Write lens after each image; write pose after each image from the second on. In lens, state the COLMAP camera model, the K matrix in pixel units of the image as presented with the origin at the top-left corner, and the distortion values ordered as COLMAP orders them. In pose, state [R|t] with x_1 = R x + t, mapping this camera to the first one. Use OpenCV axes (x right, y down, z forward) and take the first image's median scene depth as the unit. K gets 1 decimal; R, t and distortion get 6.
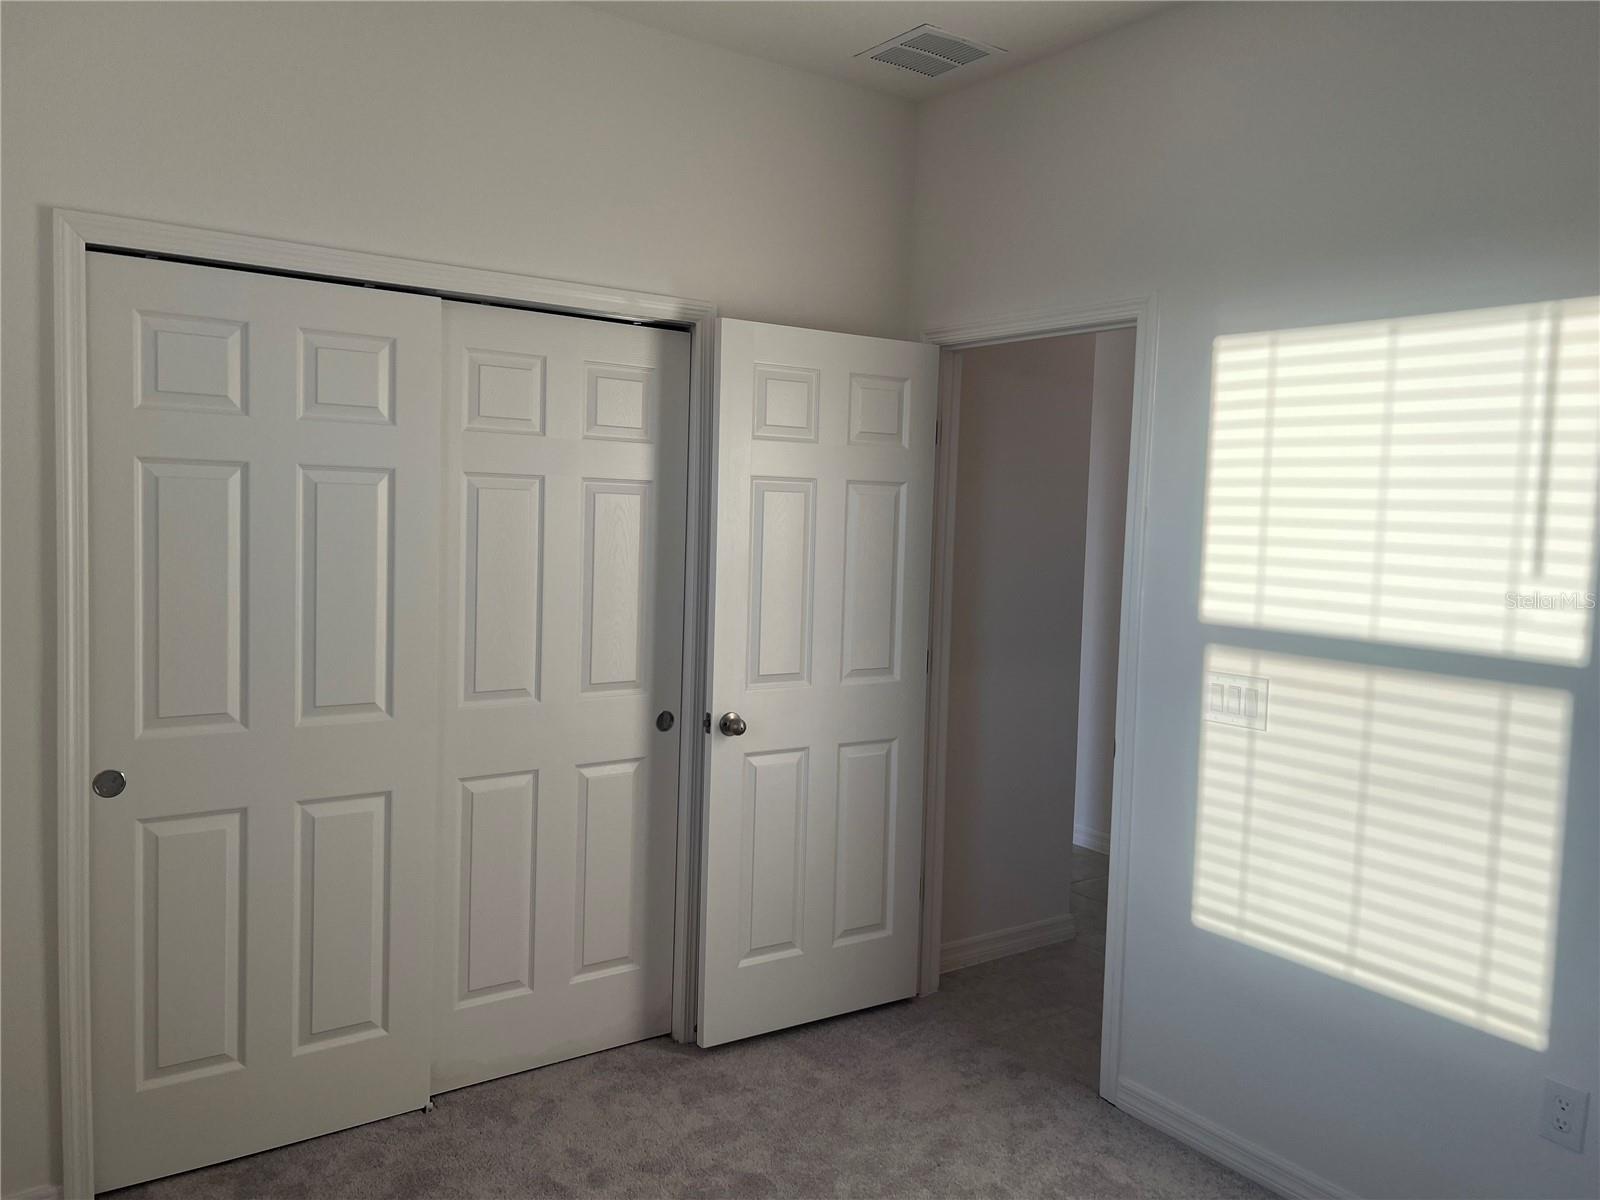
lens RADIAL K [[1198.1, 0, 800.0], [0, 1198.1, 600.0], [0, 0, 1]] dist [0.015422, 0.001205]
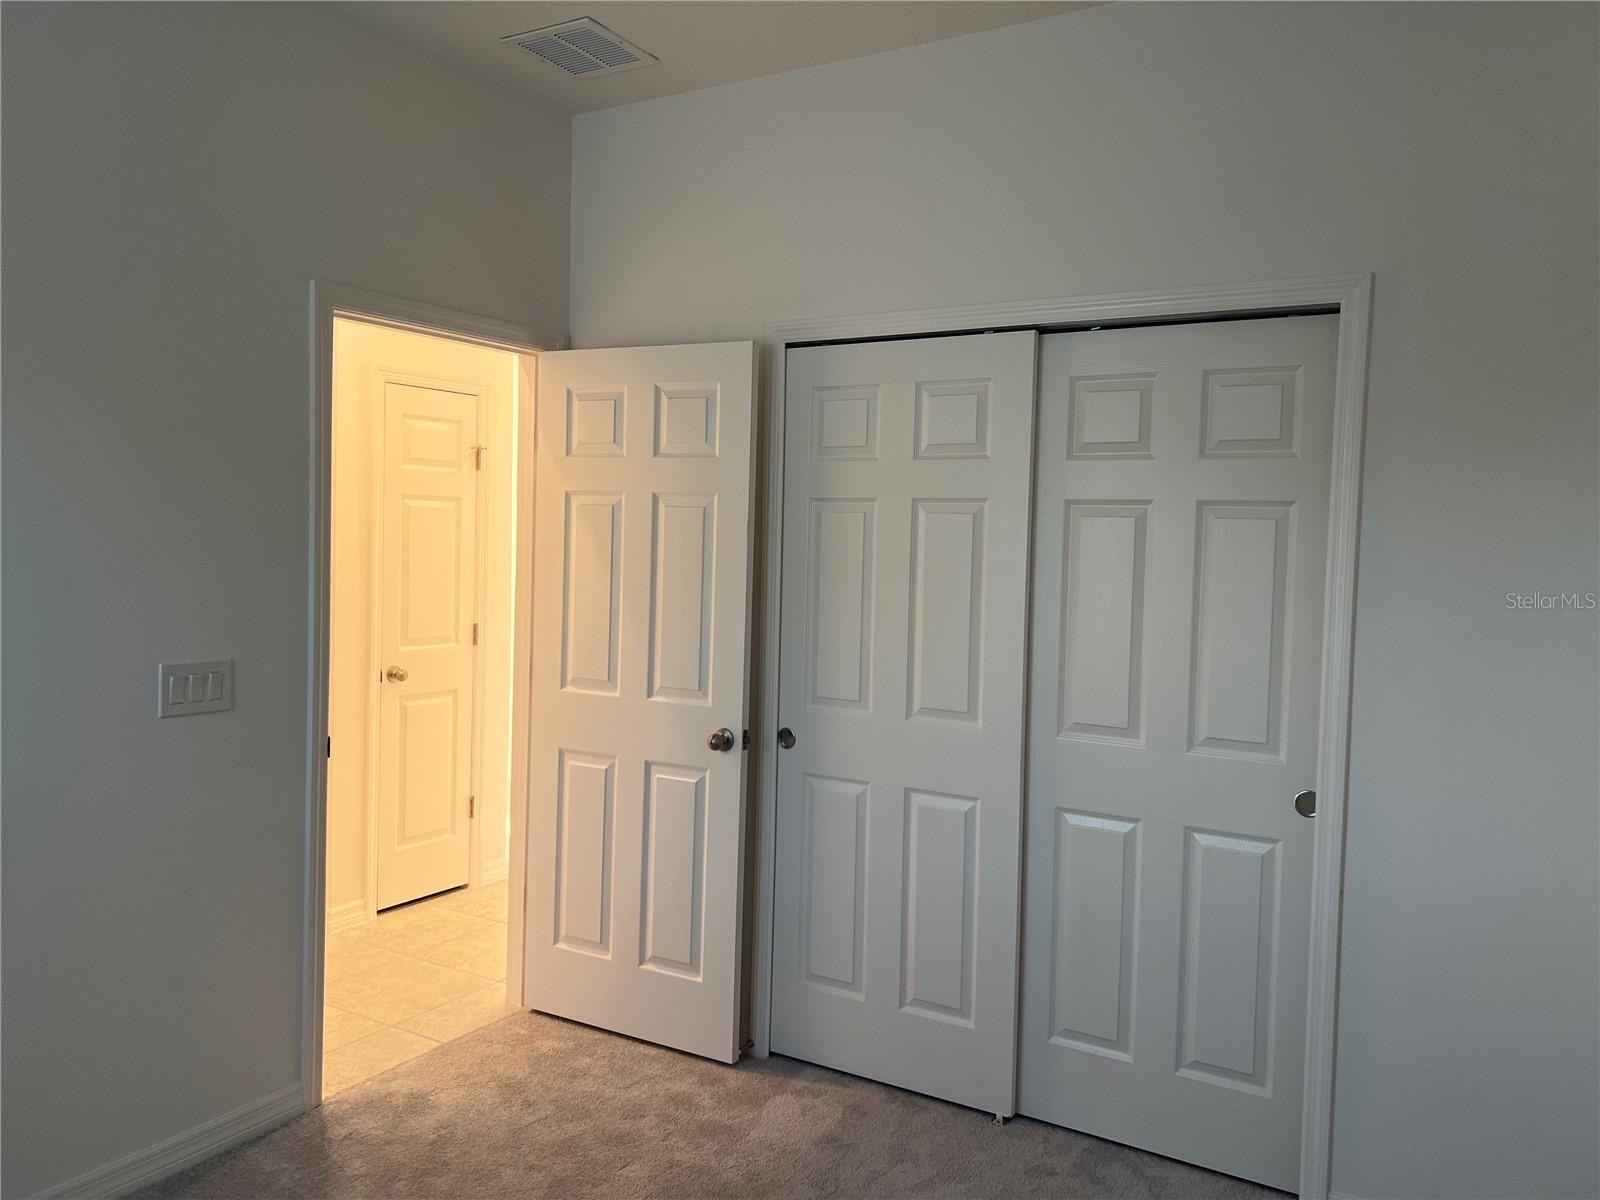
lens RADIAL K [[1198.1, 0, 800.0], [0, 1198.1, 600.0], [0, 0, 1]] dist [0.015422, 0.001205]
pose [[0.380823, 0.031112, -0.924124, 0.846384], [-0.086705, 0.996232, -0.002190, -0.008828], [0.920574, 0.080960, 0.382085, 0.535901]]
